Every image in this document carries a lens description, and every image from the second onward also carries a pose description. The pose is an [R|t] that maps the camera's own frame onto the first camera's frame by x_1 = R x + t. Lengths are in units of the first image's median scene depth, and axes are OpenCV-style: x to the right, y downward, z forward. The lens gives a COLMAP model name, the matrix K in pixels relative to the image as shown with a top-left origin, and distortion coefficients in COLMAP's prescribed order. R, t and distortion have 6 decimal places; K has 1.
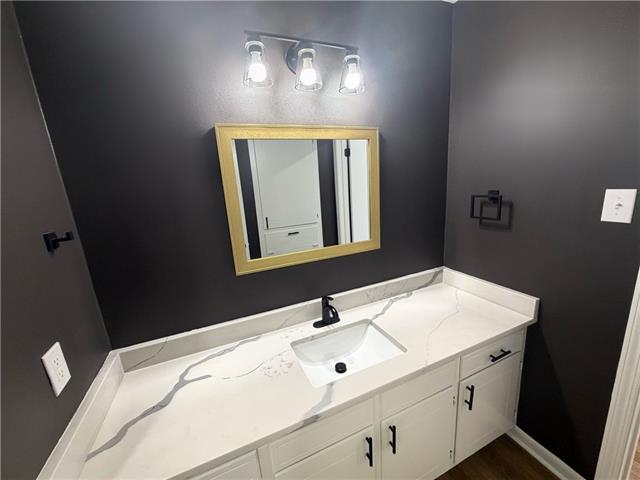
lens RADIAL K [[255.9, 0, 320.0], [0, 255.9, 240.0], [0, 0, 1]] dist [-0.000673, -0.000030]
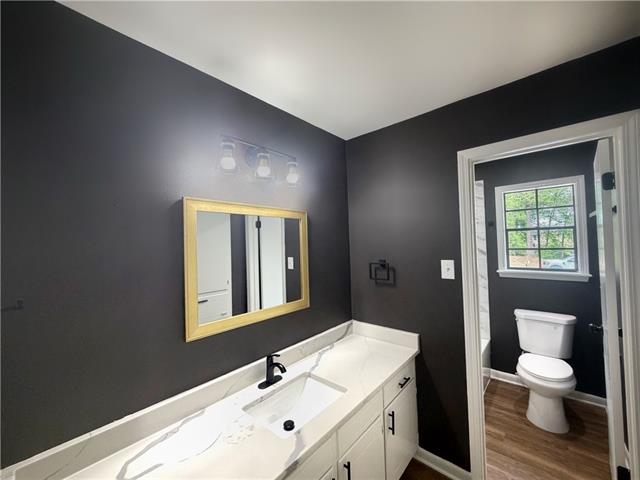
lens RADIAL K [[255.9, 0, 320.0], [0, 255.9, 240.0], [0, 0, 1]] dist [-0.000673, -0.000030]
pose [[0.902224, 0.047775, 0.428612, -0.269618], [0.066638, 0.966466, -0.247999, 0.034810], [-0.426087, 0.252313, 0.868785, -0.138516]]
